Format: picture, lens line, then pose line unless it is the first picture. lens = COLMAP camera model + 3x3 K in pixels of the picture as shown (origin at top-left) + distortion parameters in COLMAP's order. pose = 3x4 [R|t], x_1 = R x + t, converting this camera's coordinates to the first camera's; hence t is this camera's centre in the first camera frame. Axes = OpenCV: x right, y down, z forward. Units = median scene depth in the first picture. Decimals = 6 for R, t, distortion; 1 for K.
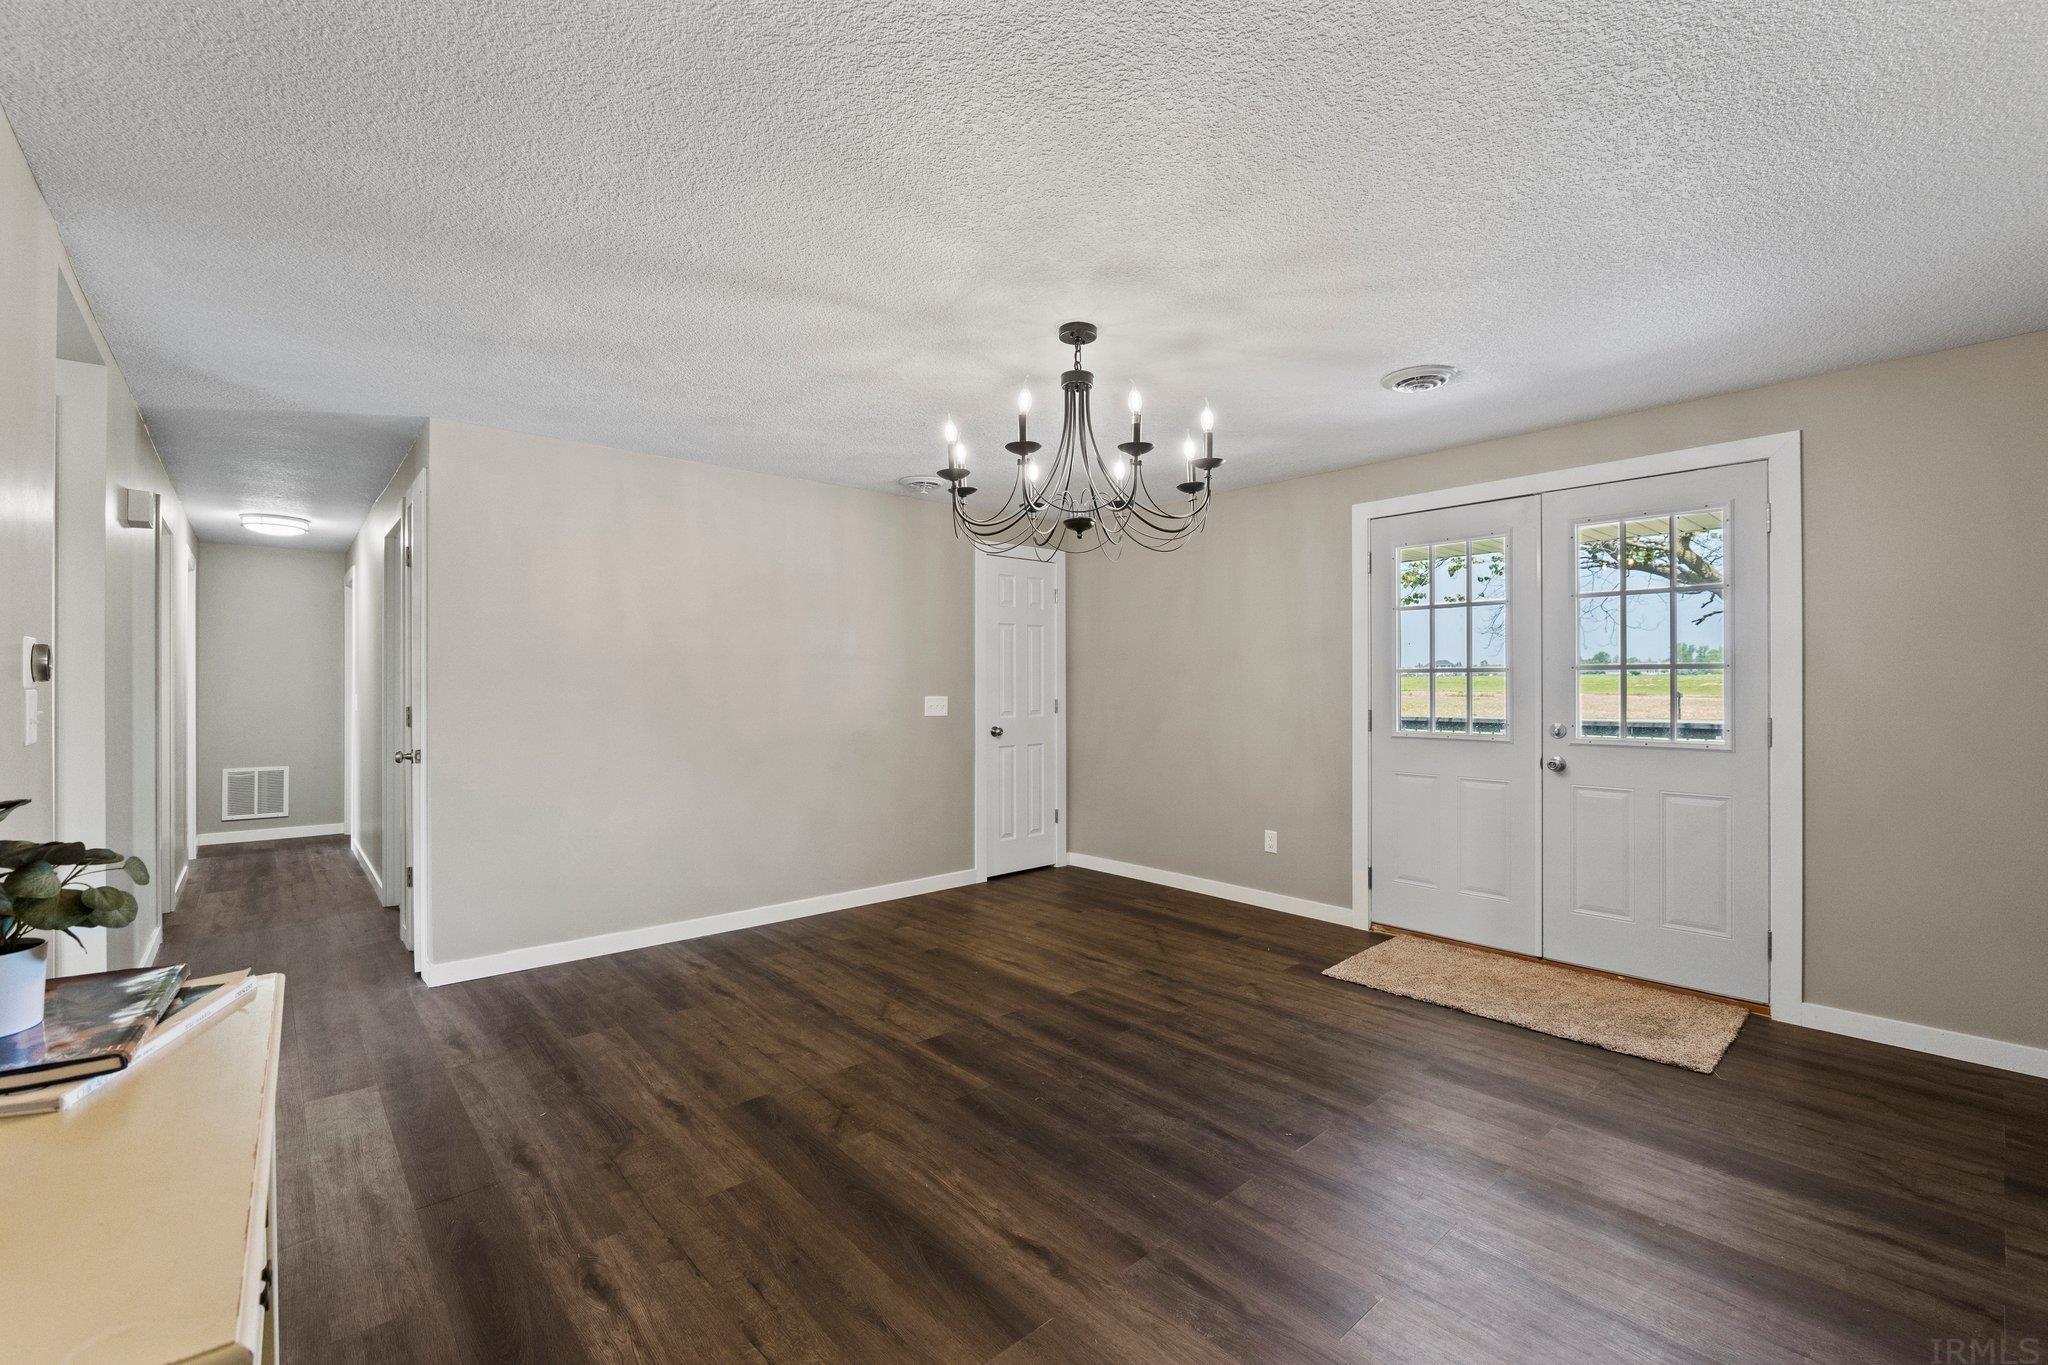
lens RADIAL K [[852.9, 0, 1011.0], [0, 852.9, 680.3], [0, 0, 1]] dist [-0.009415, 0.000058]
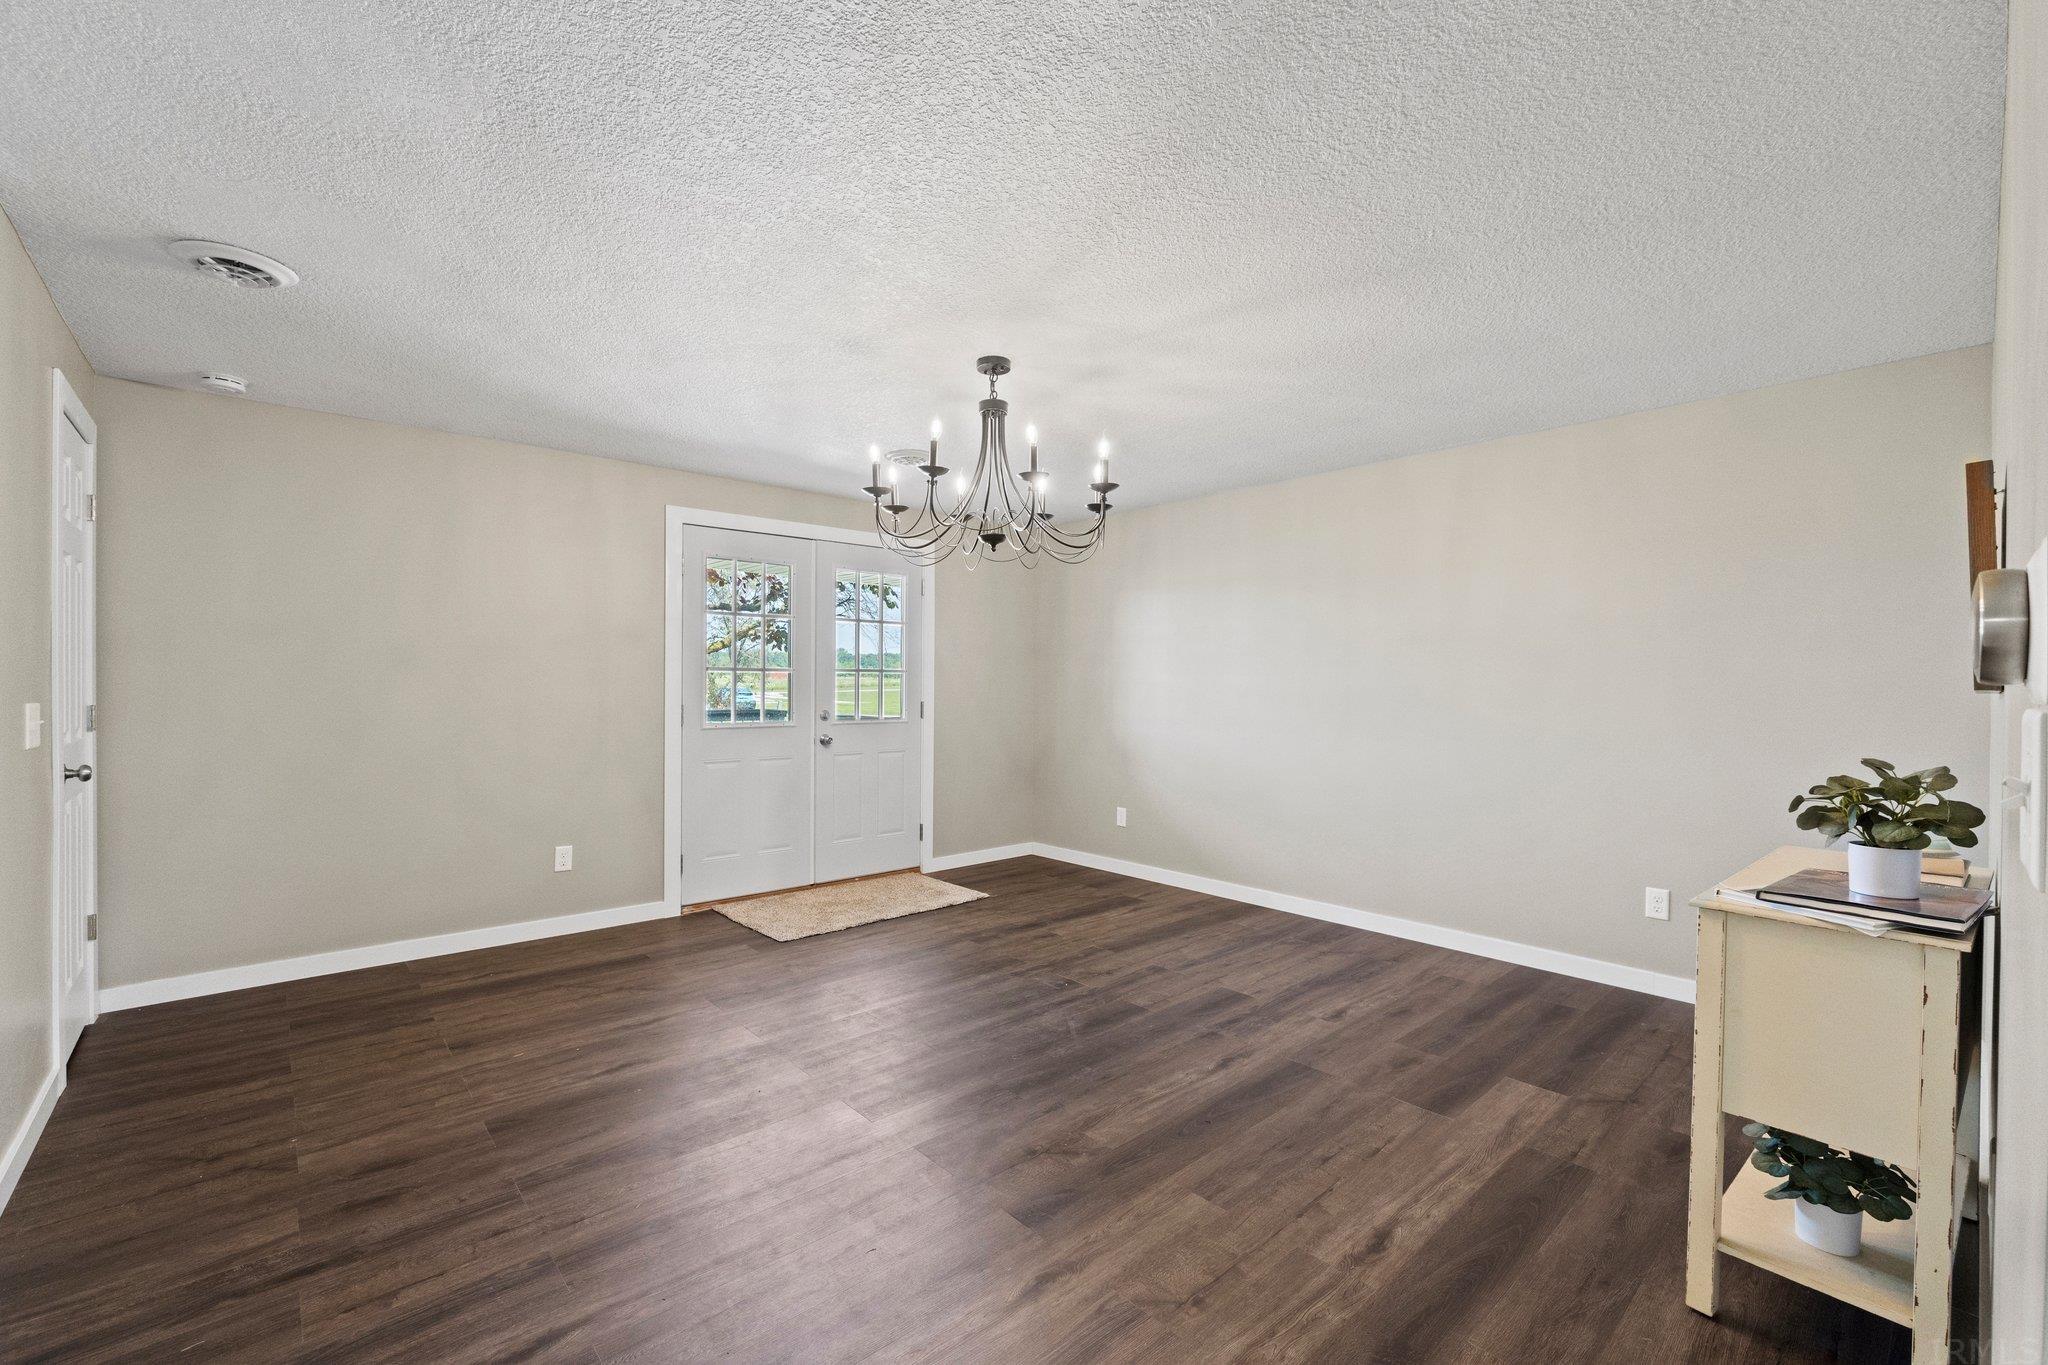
lens RADIAL K [[852.9, 0, 1010.9], [0, 852.9, 690.3], [0, 0, 1]] dist [-0.009415, 0.000058]
pose [[0.005442, -0.008007, 0.999953, -0.875045], [-0.012355, 0.999891, 0.008074, 0.004324], [-0.999909, -0.012399, 0.005342, 0.821704]]
